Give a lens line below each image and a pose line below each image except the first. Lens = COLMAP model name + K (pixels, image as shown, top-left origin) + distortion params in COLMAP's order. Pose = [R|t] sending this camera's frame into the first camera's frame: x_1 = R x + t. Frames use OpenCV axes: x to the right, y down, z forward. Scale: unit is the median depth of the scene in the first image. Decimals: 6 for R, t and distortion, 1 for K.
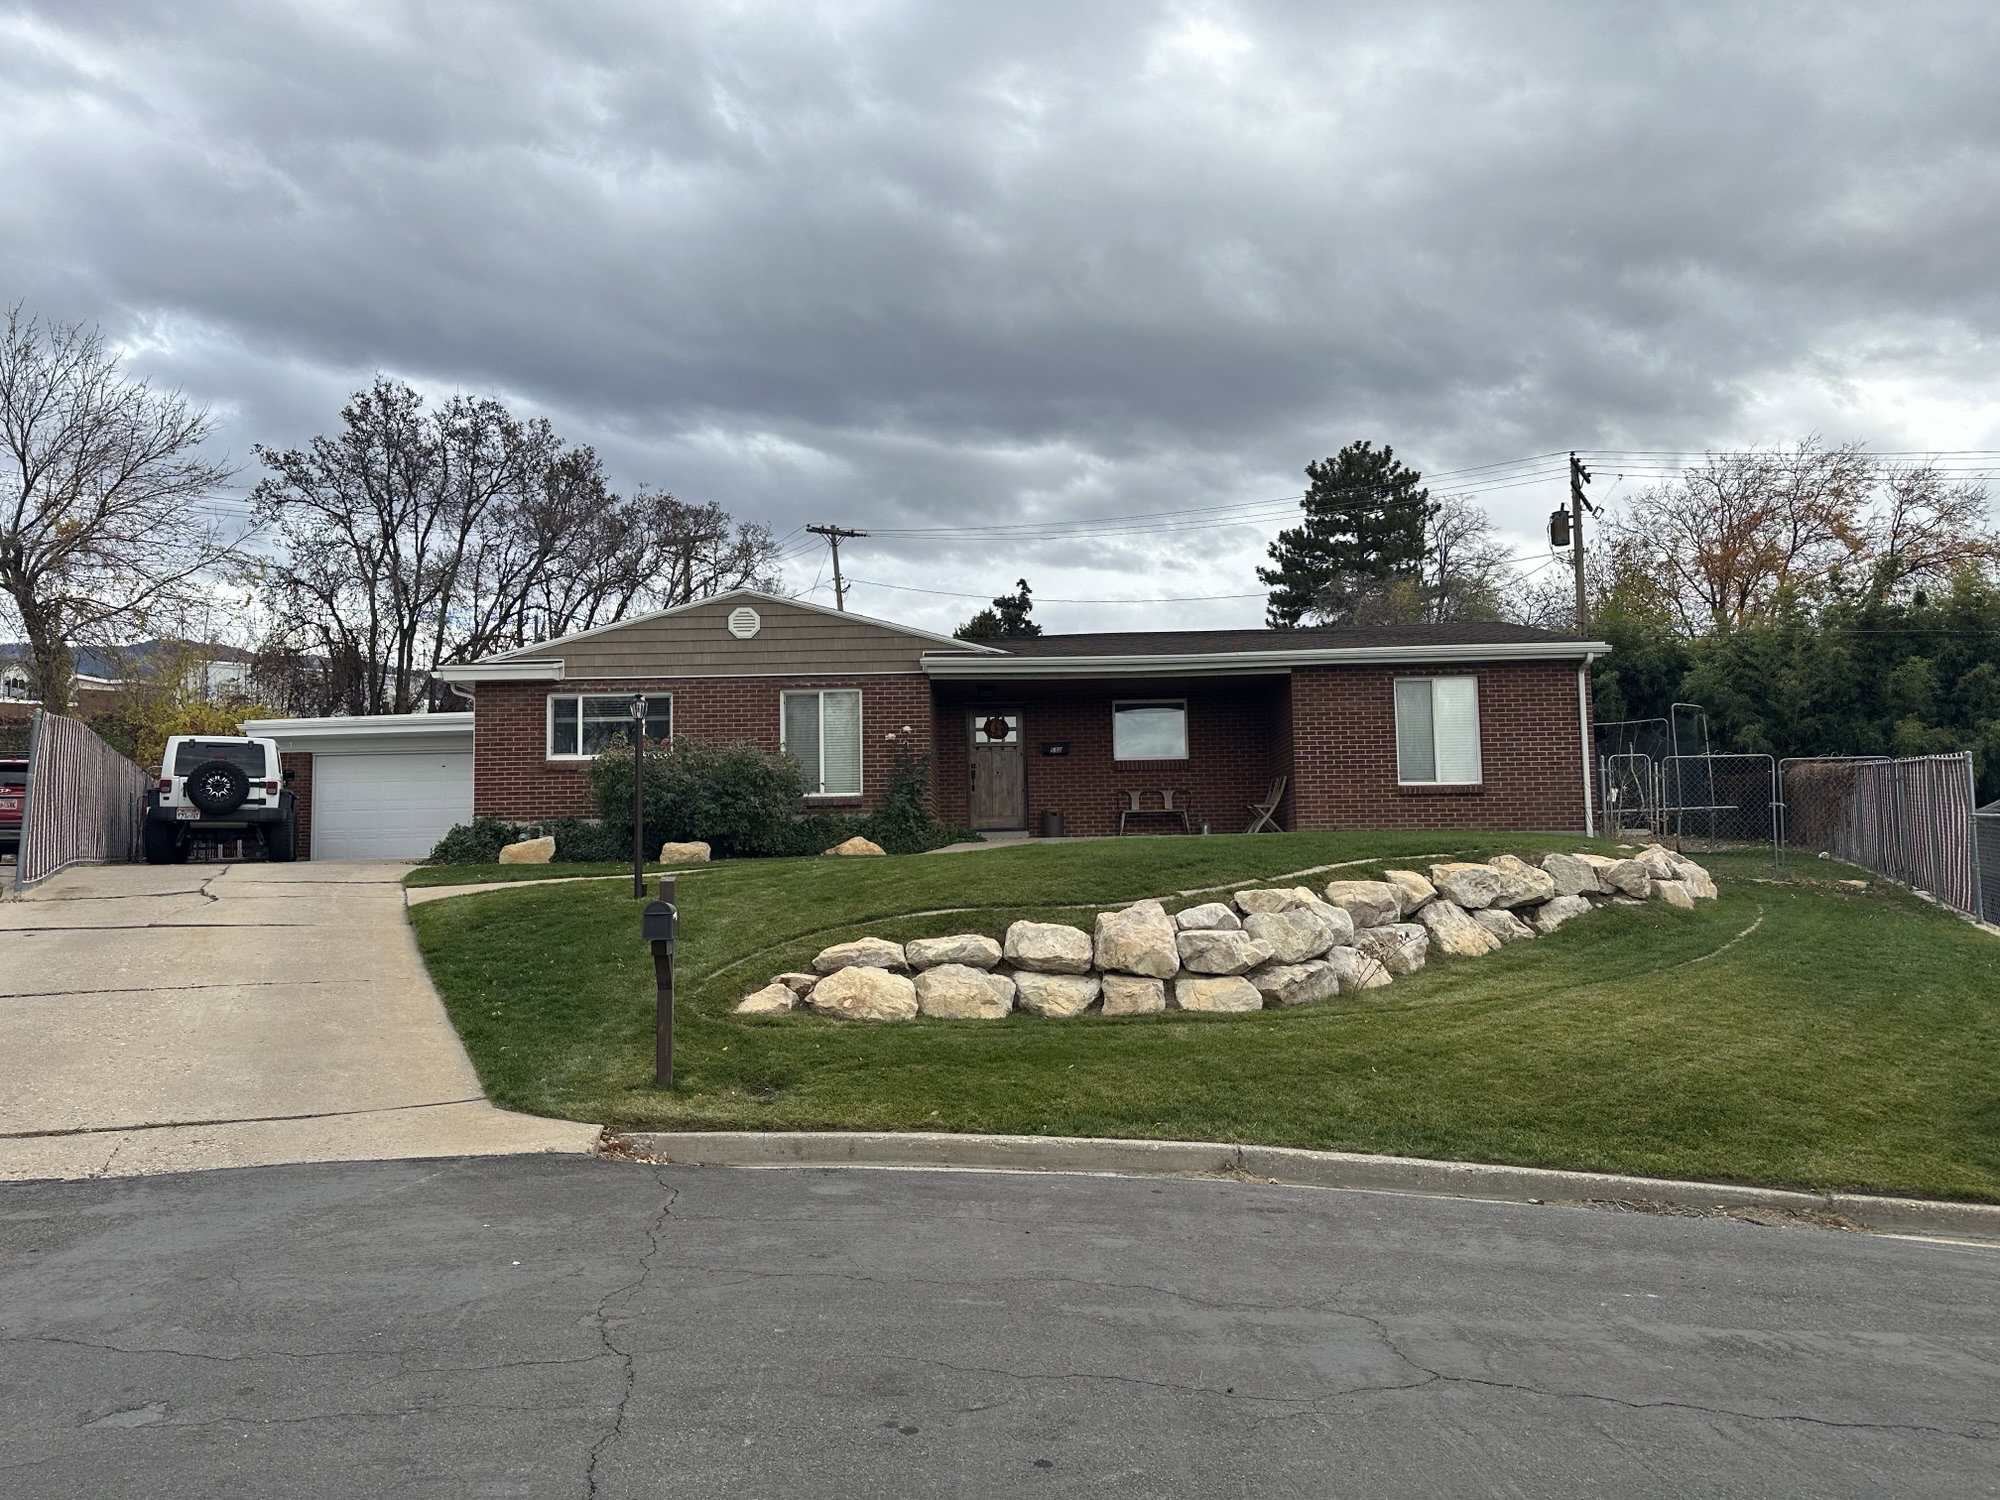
lens RADIAL K [[1507.2, 0, 992.6], [0, 1507.2, 777.3], [0, 0, 1]] dist [0.163035, -0.284591]
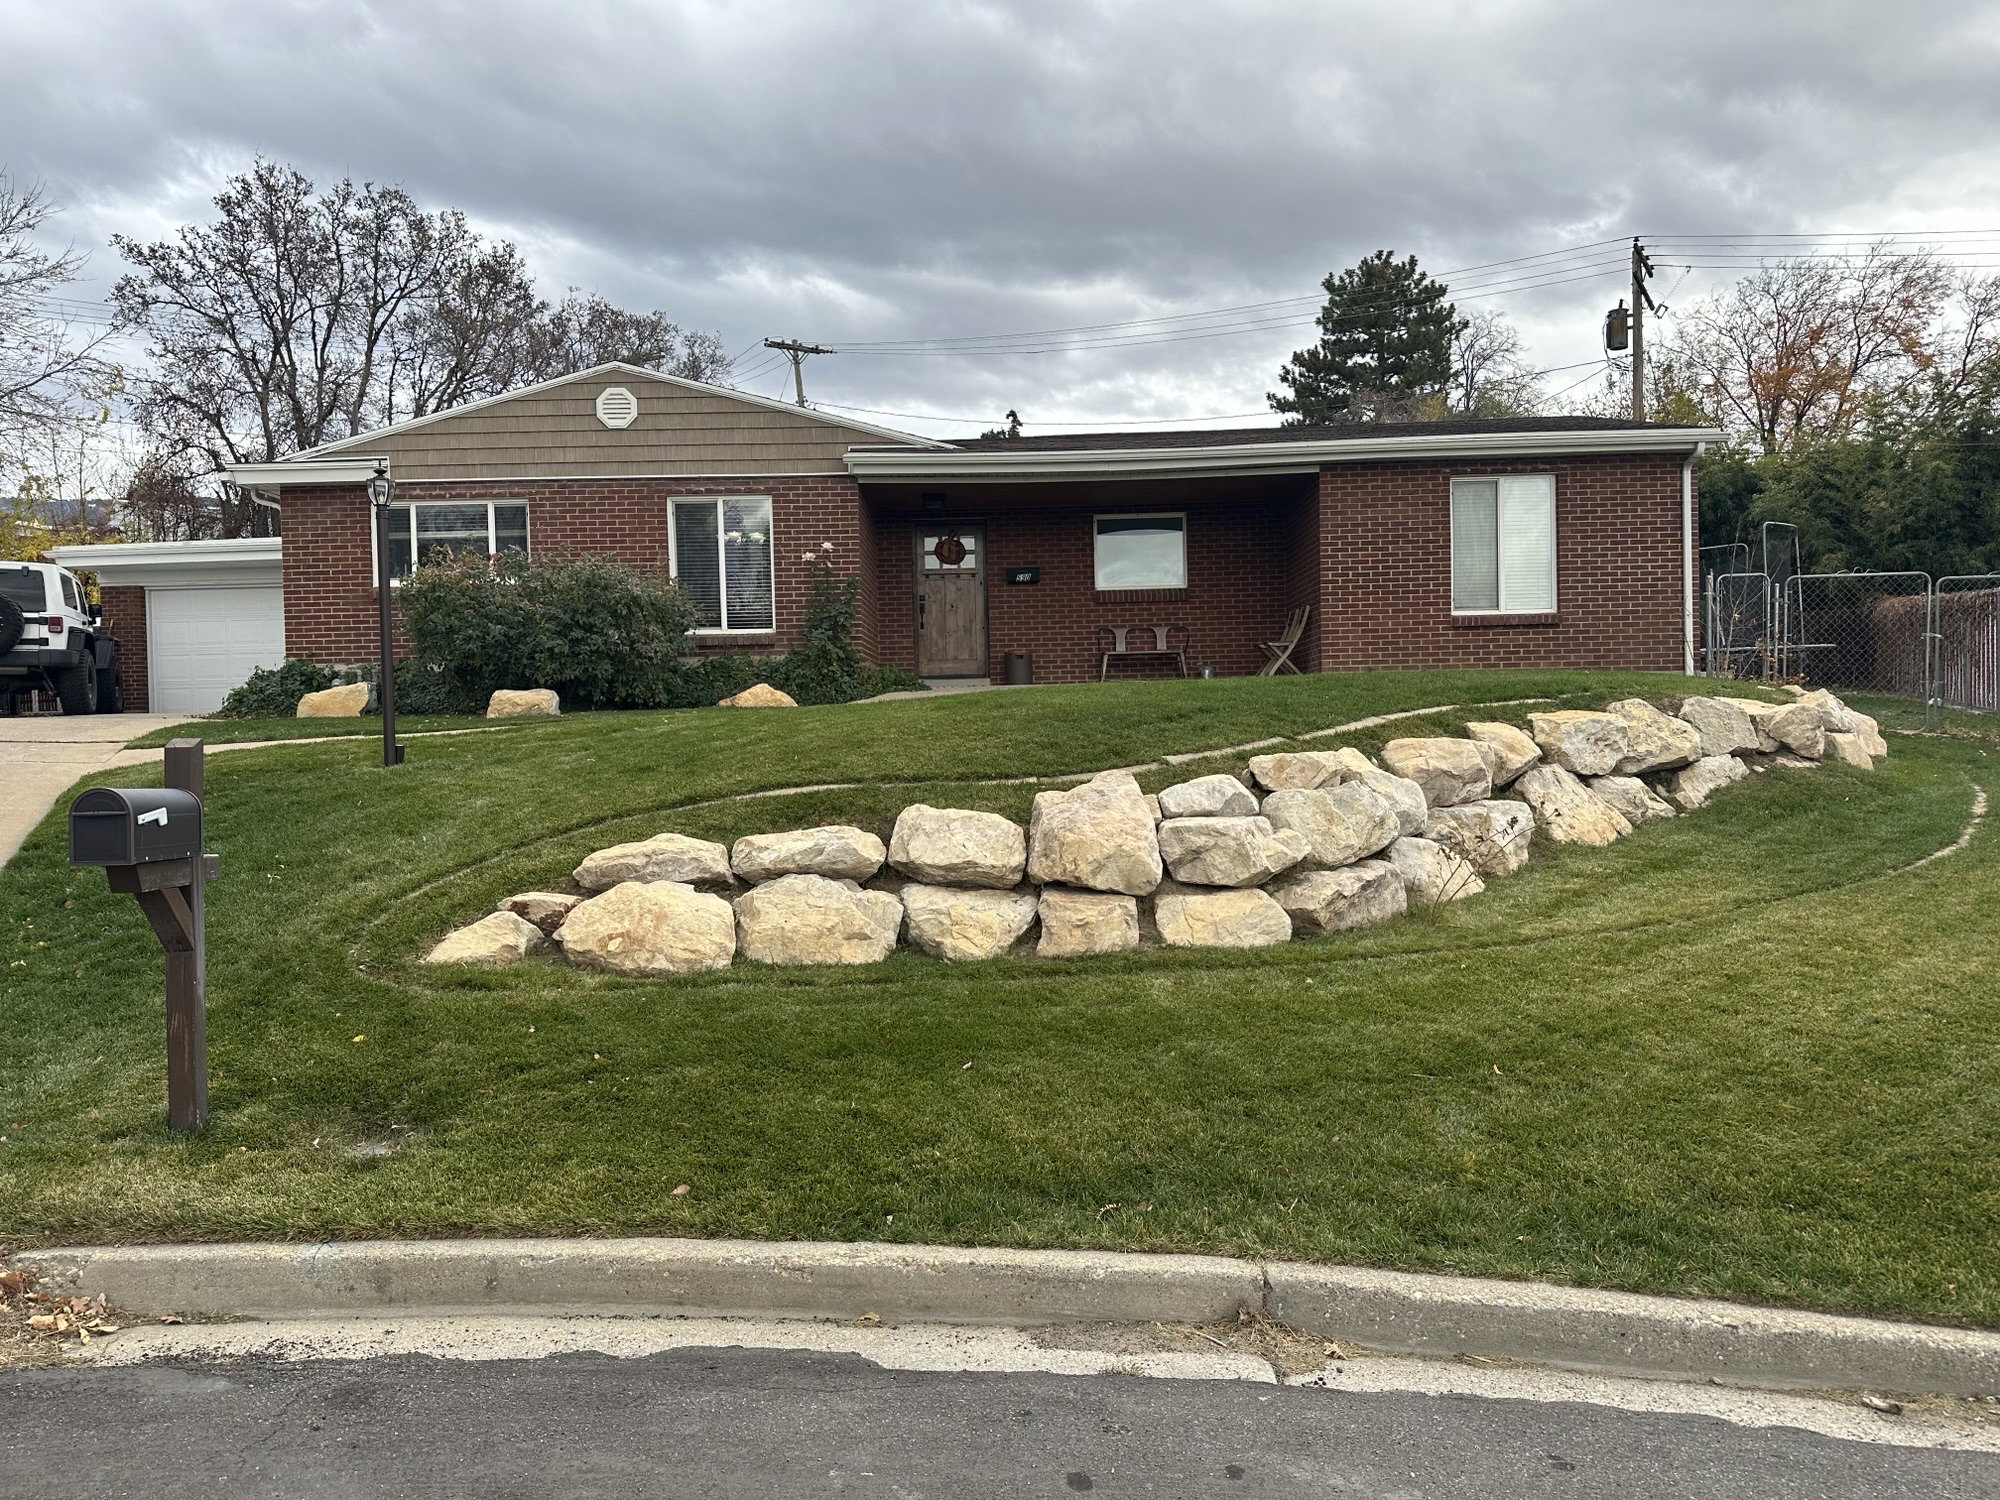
lens RADIAL K [[1507.2, 0, 992.6], [0, 1507.2, 777.3], [0, 0, 1]] dist [0.163035, -0.284591]
pose [[0.999993, -0.003665, -0.001120, 0.028687], [0.003755, 0.995459, 0.095122, 0.012603], [0.000767, -0.095125, 0.995465, 0.201536]]
